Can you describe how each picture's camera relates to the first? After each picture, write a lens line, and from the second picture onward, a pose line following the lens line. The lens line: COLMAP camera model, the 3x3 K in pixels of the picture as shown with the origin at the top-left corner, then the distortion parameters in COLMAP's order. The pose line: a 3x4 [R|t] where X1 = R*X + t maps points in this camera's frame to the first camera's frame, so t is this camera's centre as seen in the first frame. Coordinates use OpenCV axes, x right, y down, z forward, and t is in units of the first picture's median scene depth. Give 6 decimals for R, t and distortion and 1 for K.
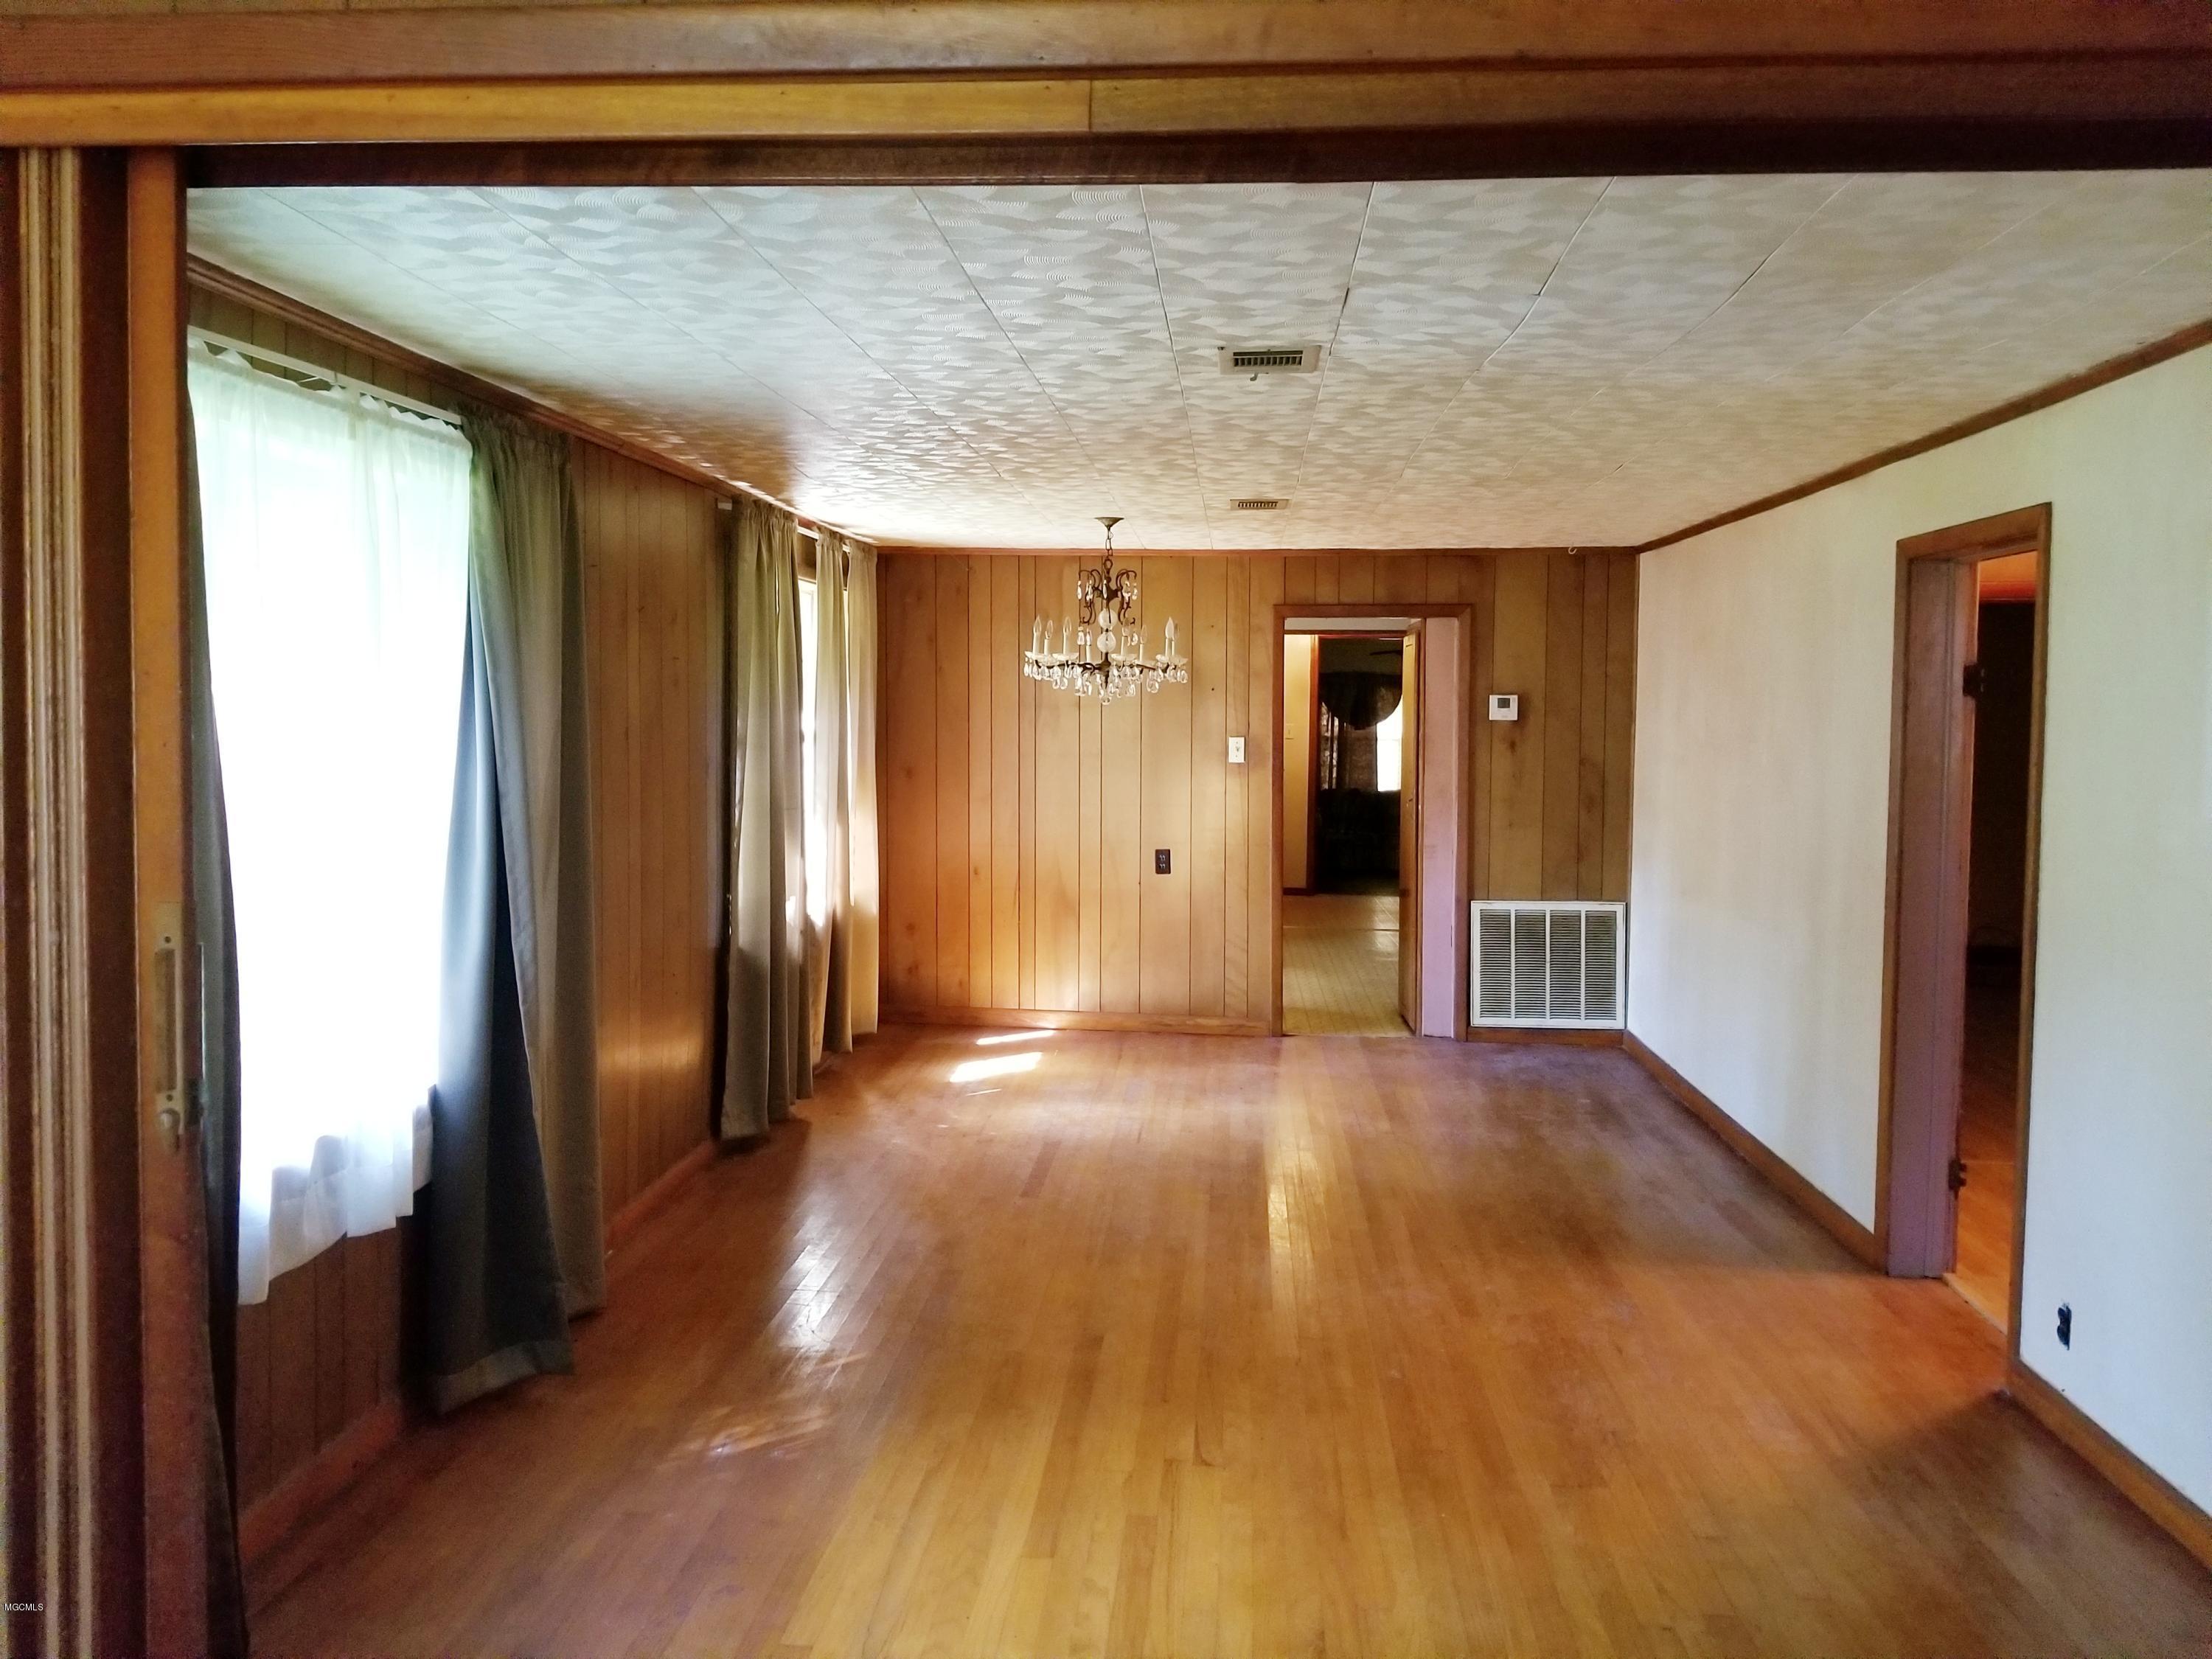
lens RADIAL K [[1761.5, 0, 1102.7], [0, 1761.5, 799.9], [0, 0, 1]] dist [0.088256, -0.149619]
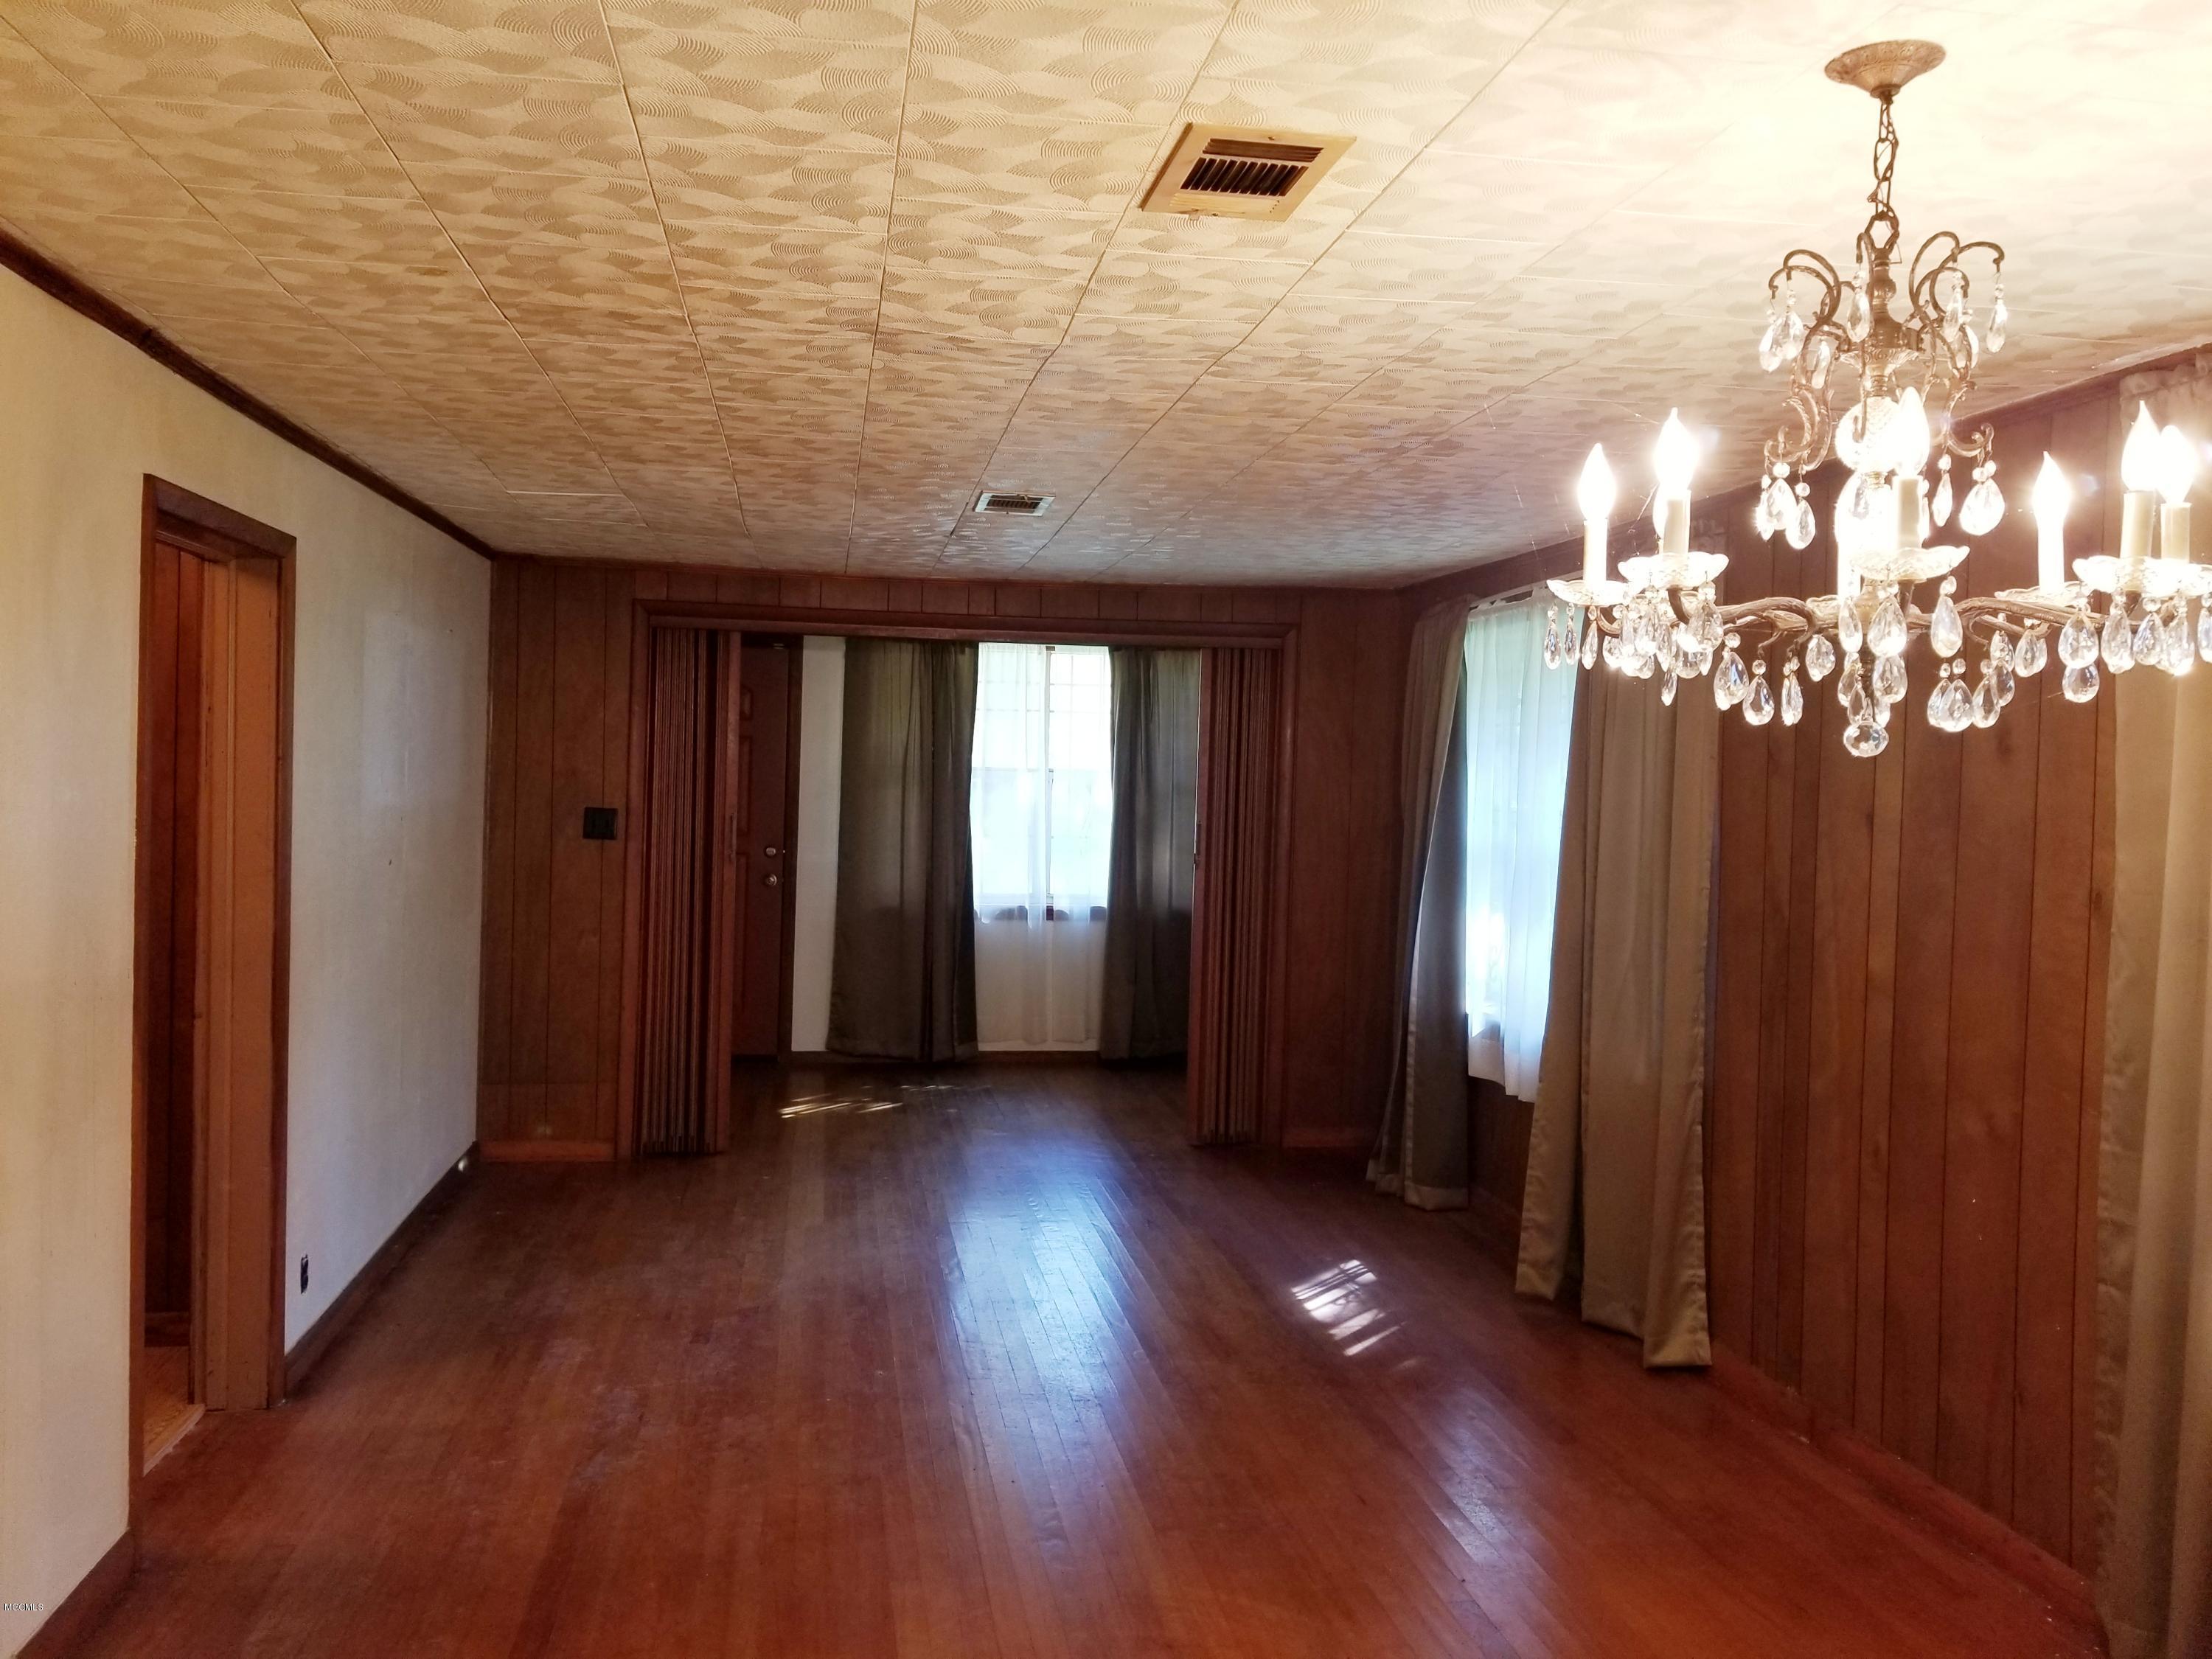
lens RADIAL K [[1757.6, 0, 1085.1], [0, 1757.6, 811.4], [0, 0, 1]] dist [0.089228, -0.151348]
pose [[-0.972078, -0.026841, -0.233117, 0.290932], [-0.043949, 0.996682, 0.068507, -0.090586], [0.230504, 0.076839, -0.970033, 1.963943]]
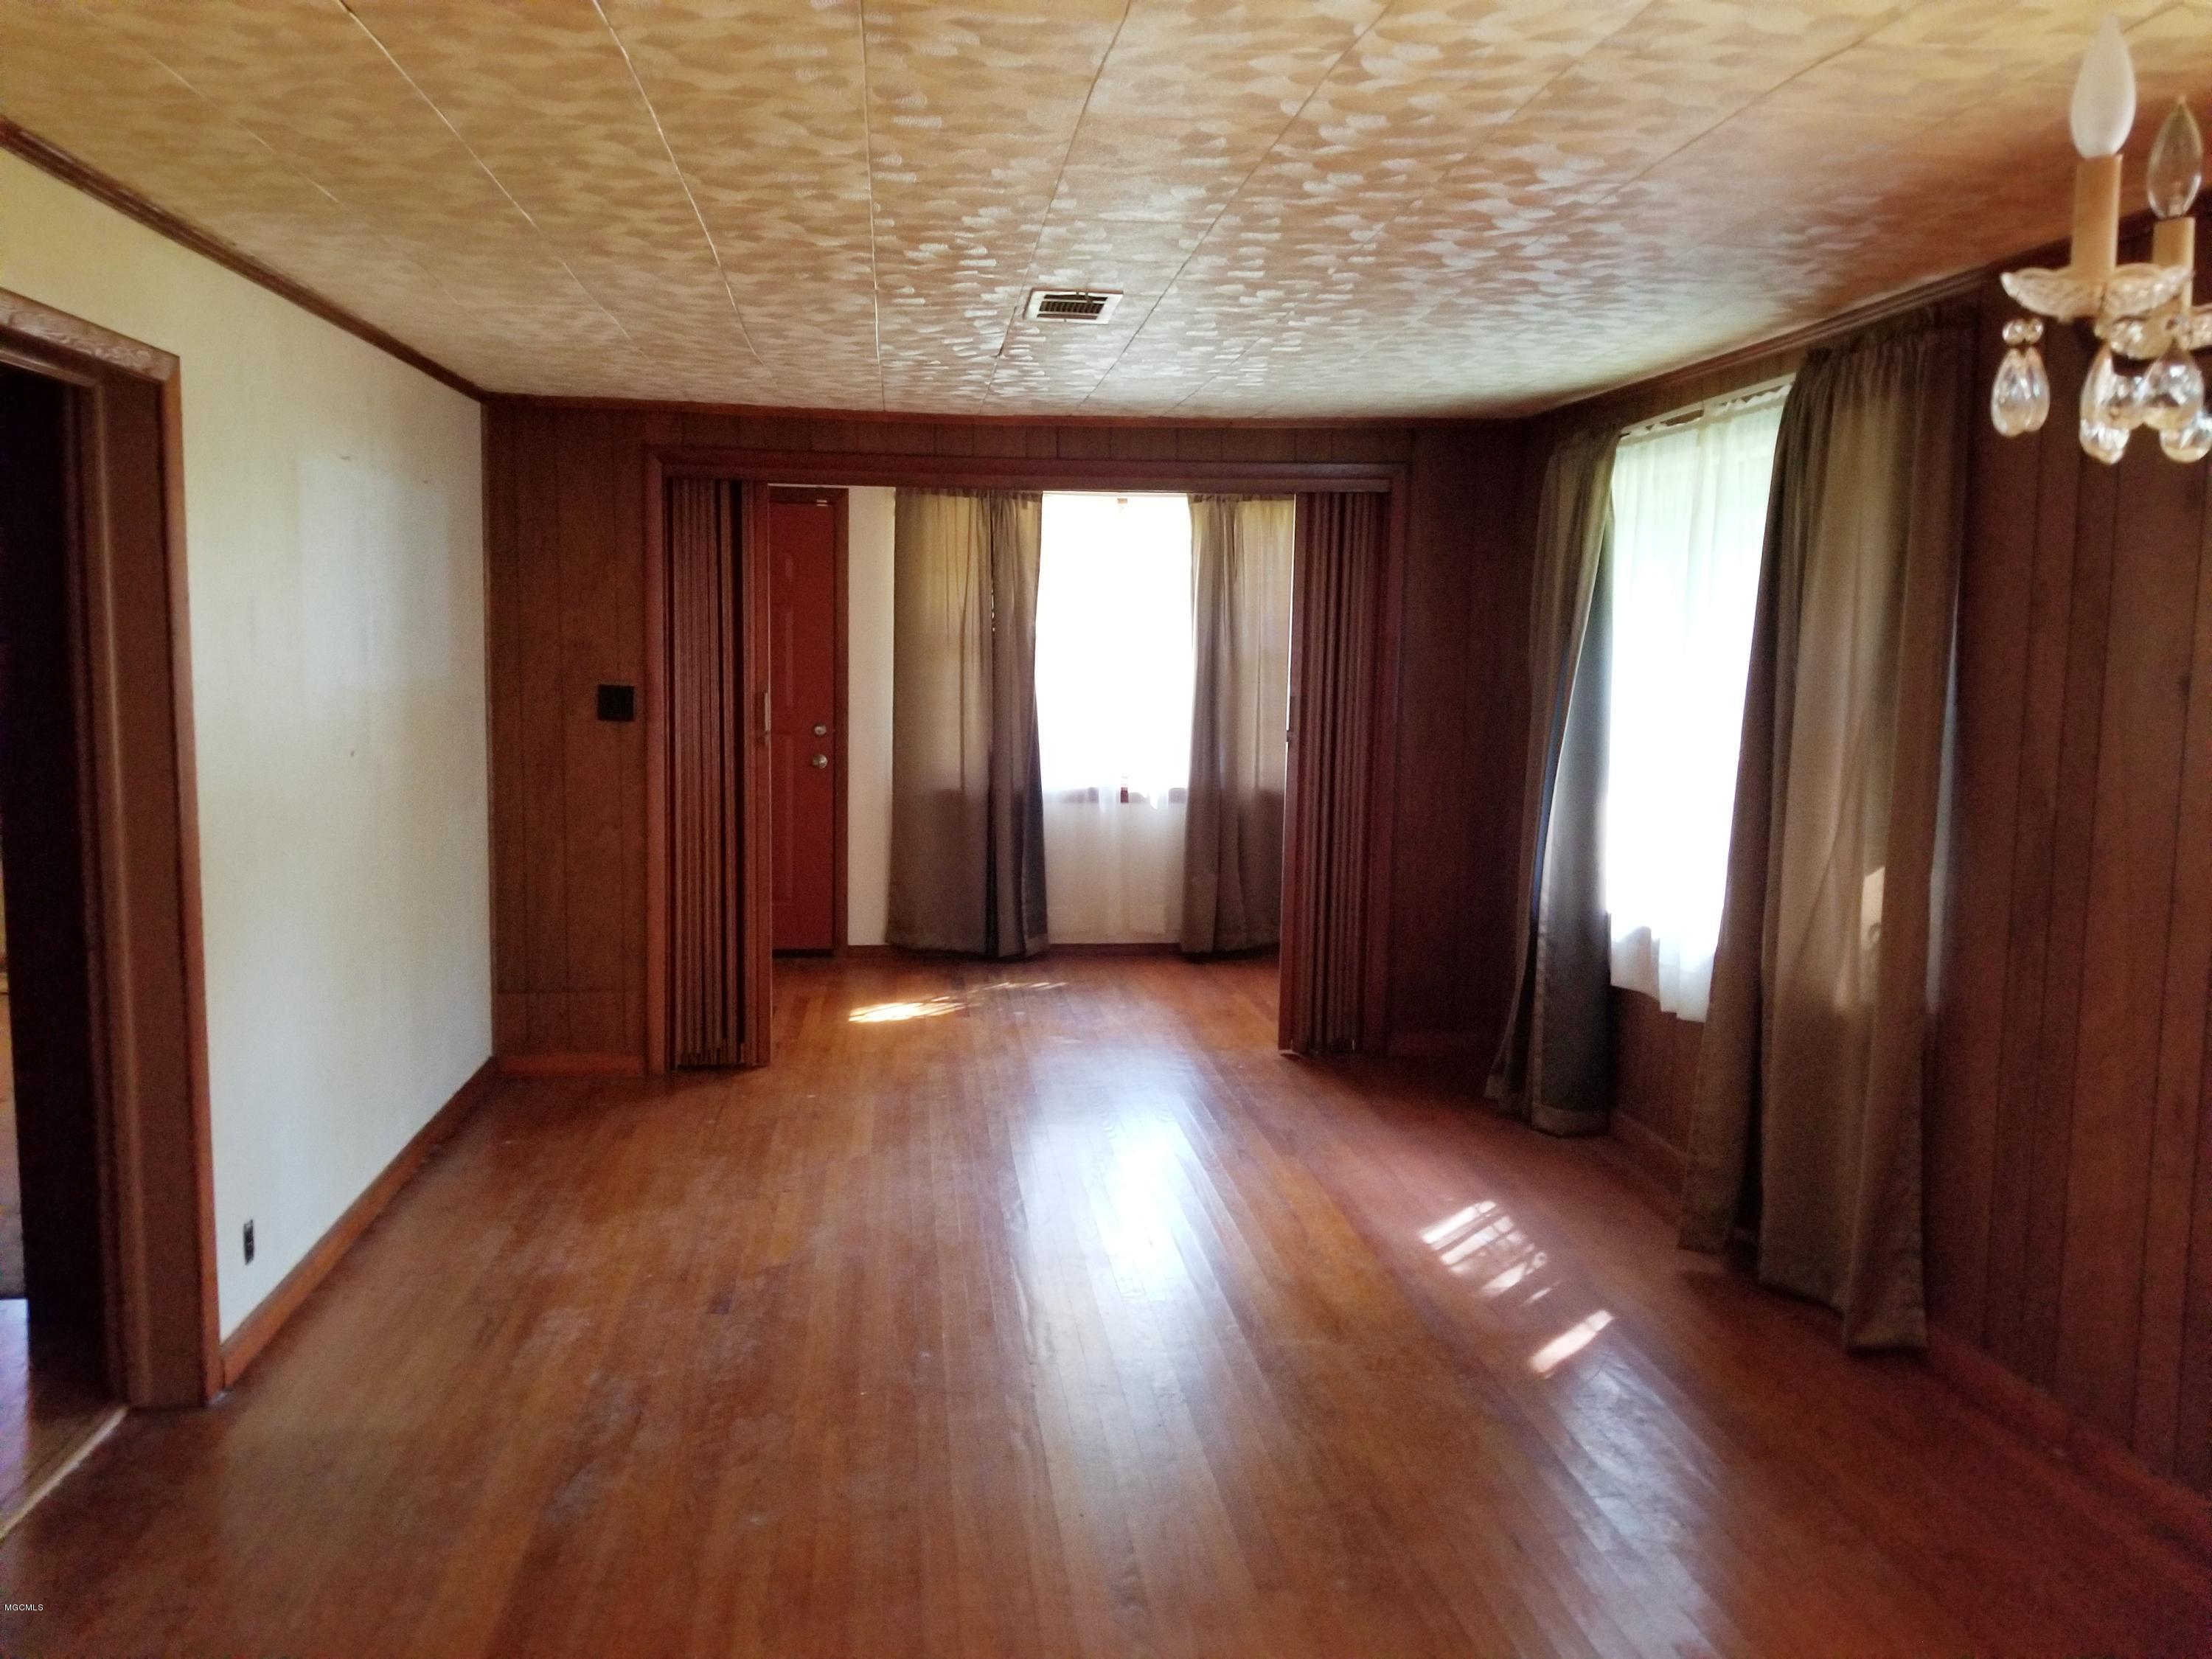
lens RADIAL K [[1757.6, 0, 1085.1], [0, 1757.6, 811.4], [0, 0, 1]] dist [0.089228, -0.151348]
pose [[-0.981648, -0.001151, -0.190700, 0.246881], [-0.029215, 0.989086, 0.144415, -0.081042], [0.188452, 0.147336, -0.970967, 1.780434]]
